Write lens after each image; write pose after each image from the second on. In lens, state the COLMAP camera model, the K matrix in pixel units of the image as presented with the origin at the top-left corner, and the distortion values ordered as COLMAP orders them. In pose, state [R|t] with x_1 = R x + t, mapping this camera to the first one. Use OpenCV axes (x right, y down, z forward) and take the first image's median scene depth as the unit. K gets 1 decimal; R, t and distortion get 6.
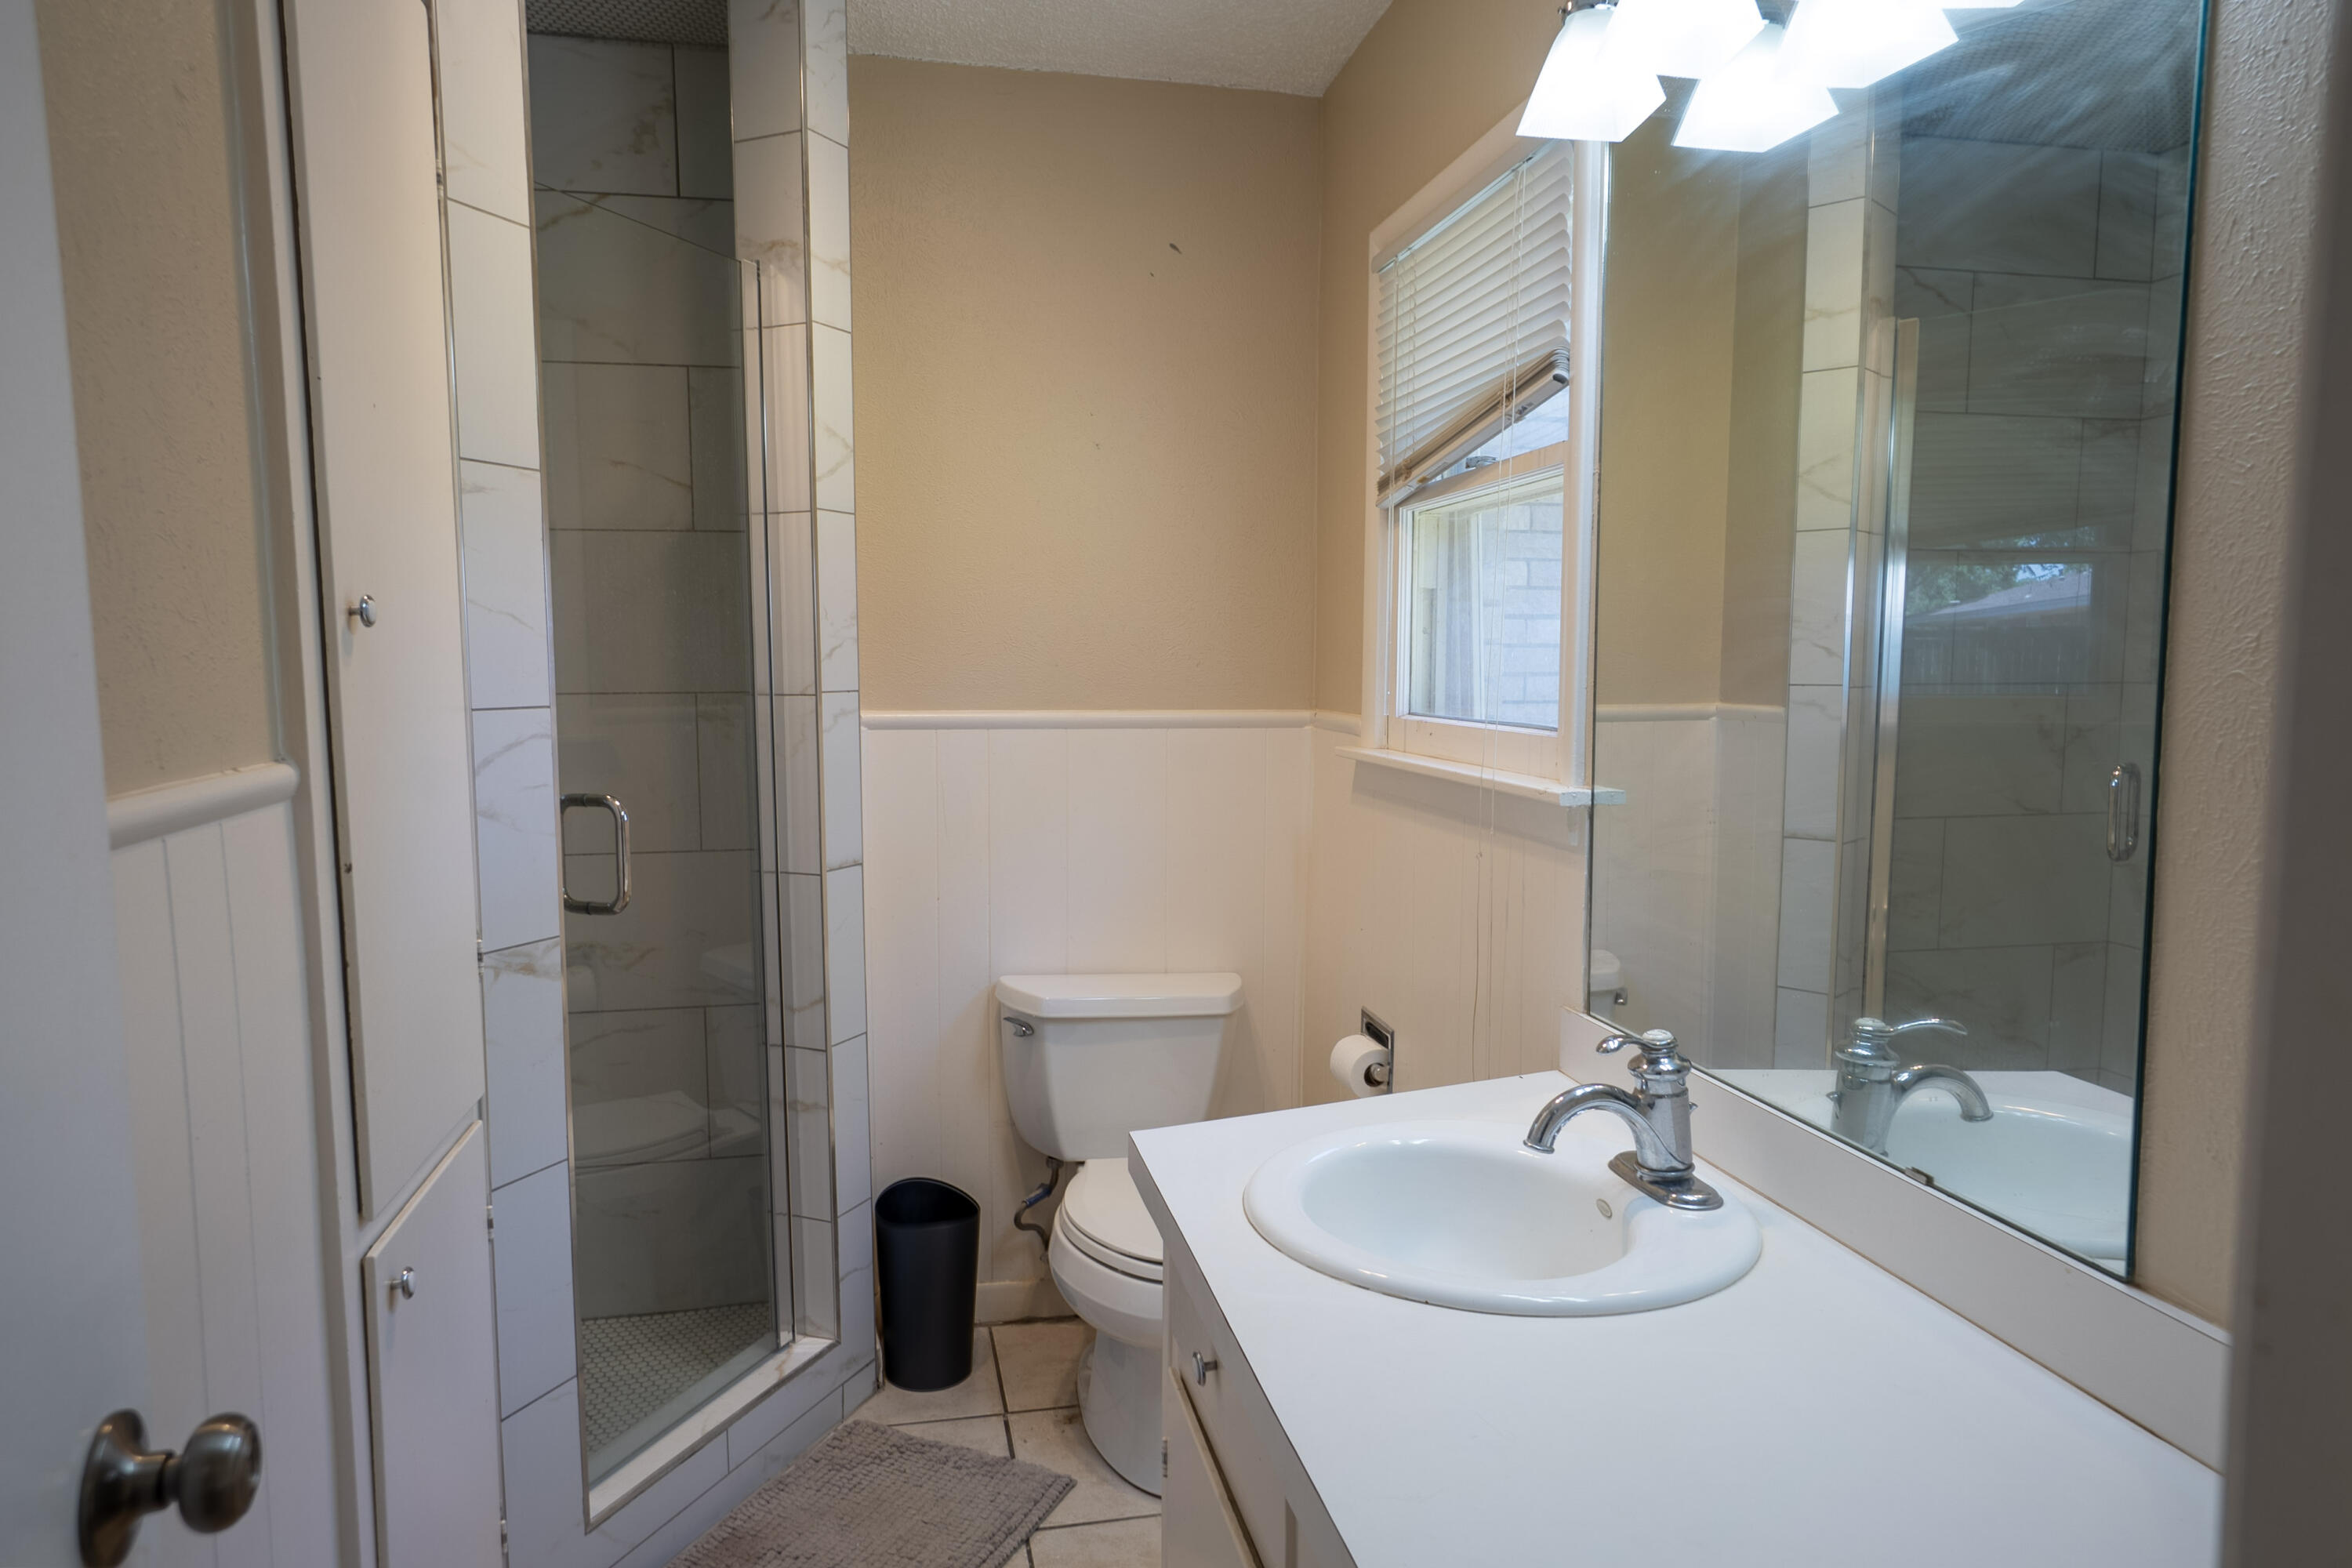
lens RADIAL K [[1437.8, 0, 1176.0], [0, 1437.8, 784.0], [0, 0, 1]] dist [0.002149, 0.001233]
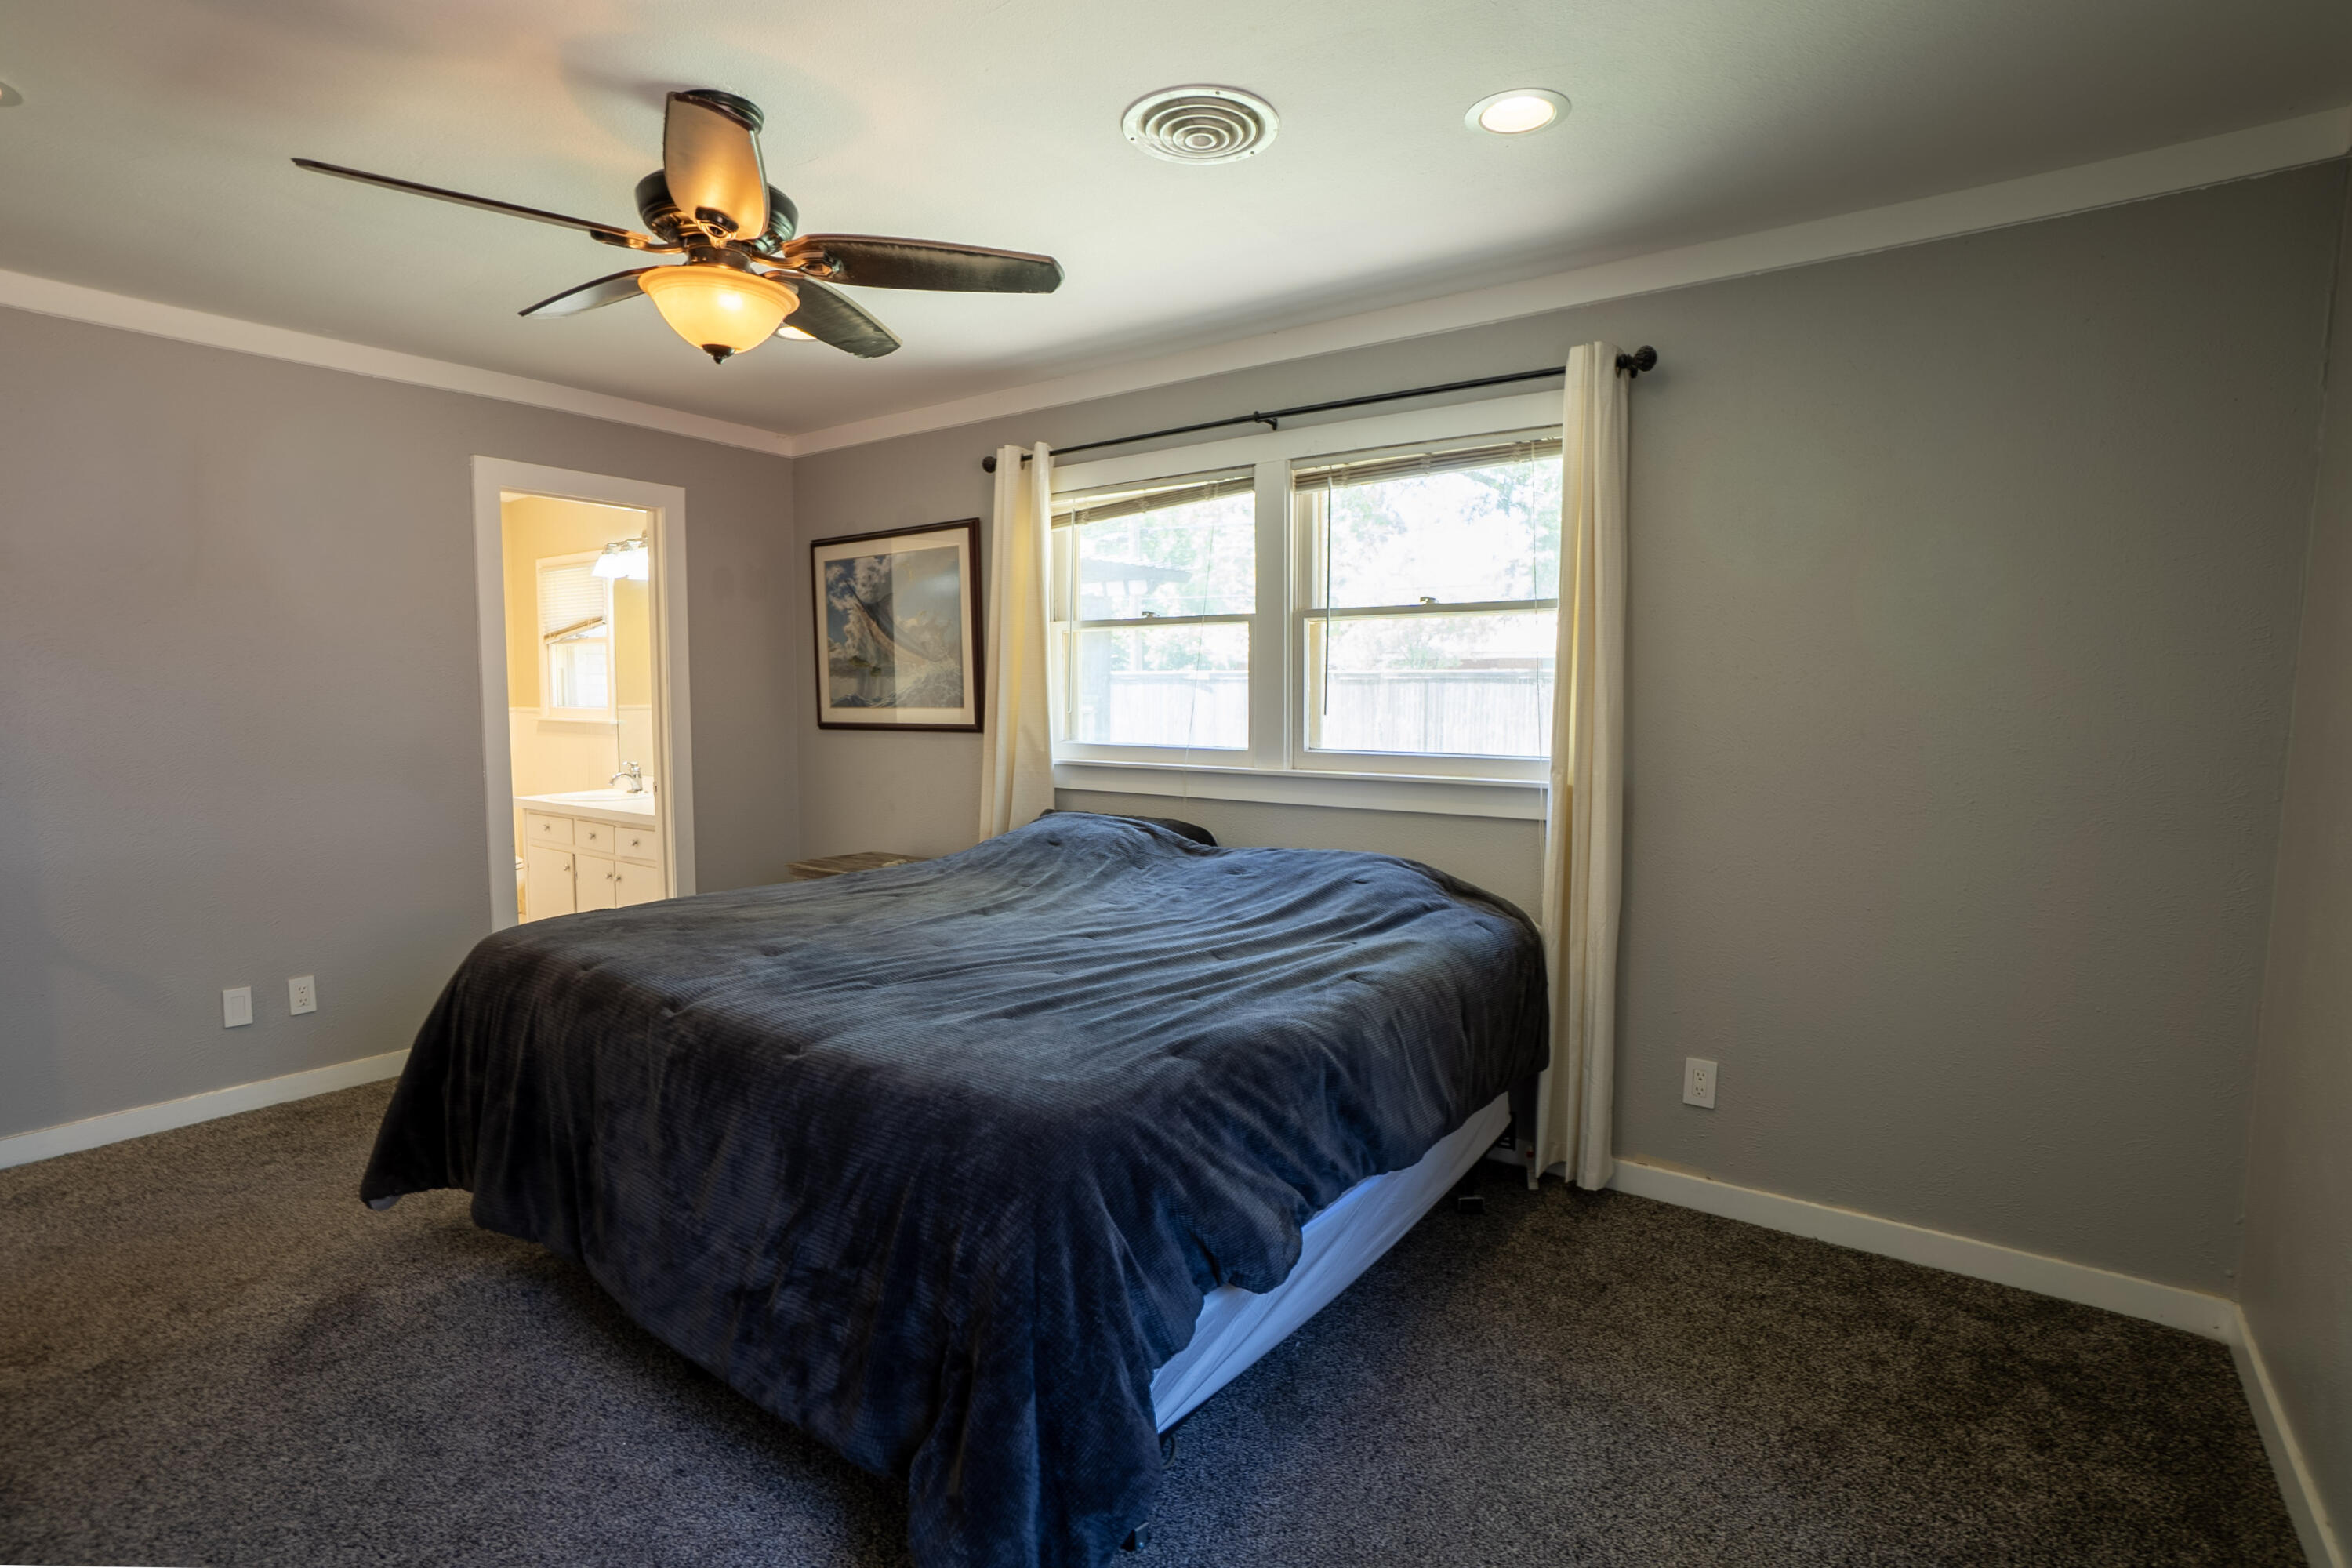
lens RADIAL K [[1135.0, 0, 1169.9], [0, 1135.0, 790.8], [0, 0, 1]] dist [-0.058469, 0.027945]
pose [[0.743456, -0.040982, 0.667528, -0.524174], [0.020875, 0.999056, 0.038087, 0.076037], [-0.668459, -0.014382, 0.743610, -1.889939]]
